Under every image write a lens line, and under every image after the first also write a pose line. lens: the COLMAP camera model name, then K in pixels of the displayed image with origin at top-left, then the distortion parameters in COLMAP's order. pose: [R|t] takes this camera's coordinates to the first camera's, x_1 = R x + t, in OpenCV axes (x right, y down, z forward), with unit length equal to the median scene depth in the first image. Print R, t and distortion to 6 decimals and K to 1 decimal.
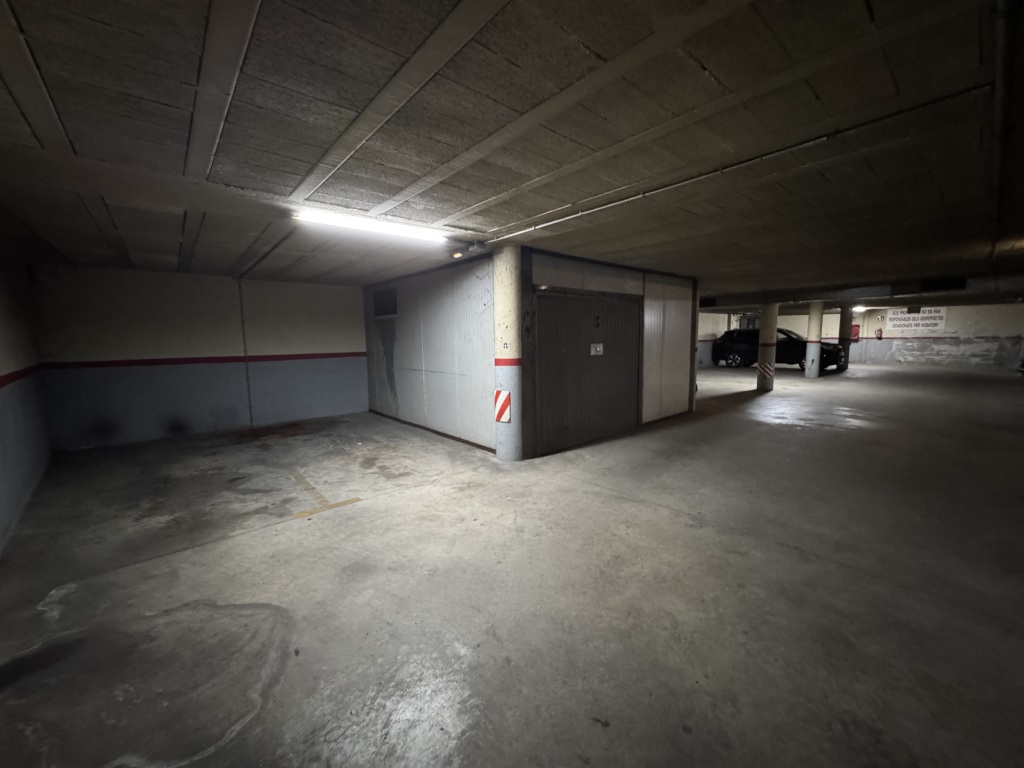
lens RADIAL K [[410.7, 0, 514.5], [0, 410.7, 386.5], [0, 0, 1]] dist [0.001091, 0.000242]
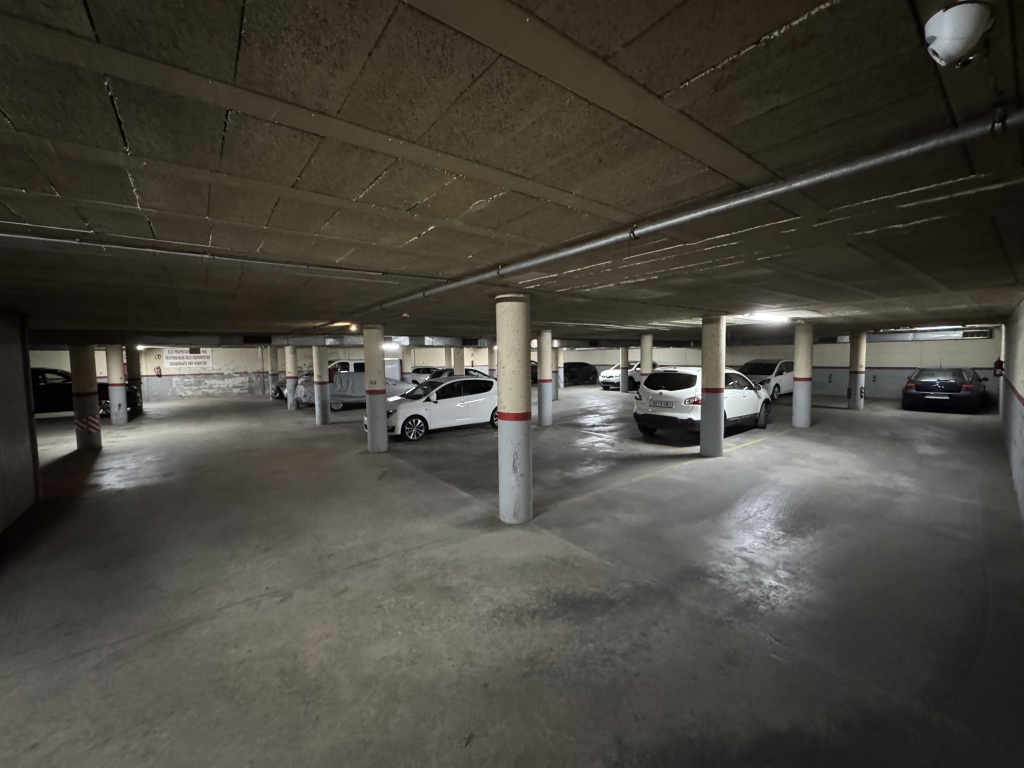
lens RADIAL K [[410.7, 0, 514.0], [0, 410.7, 380.1], [0, 0, 1]] dist [0.001091, 0.000242]
pose [[0.060356, -0.046297, 0.997103, -0.093578], [0.135365, 0.990075, 0.037776, -0.027444], [-0.988956, 0.132693, 0.066024, 0.061806]]
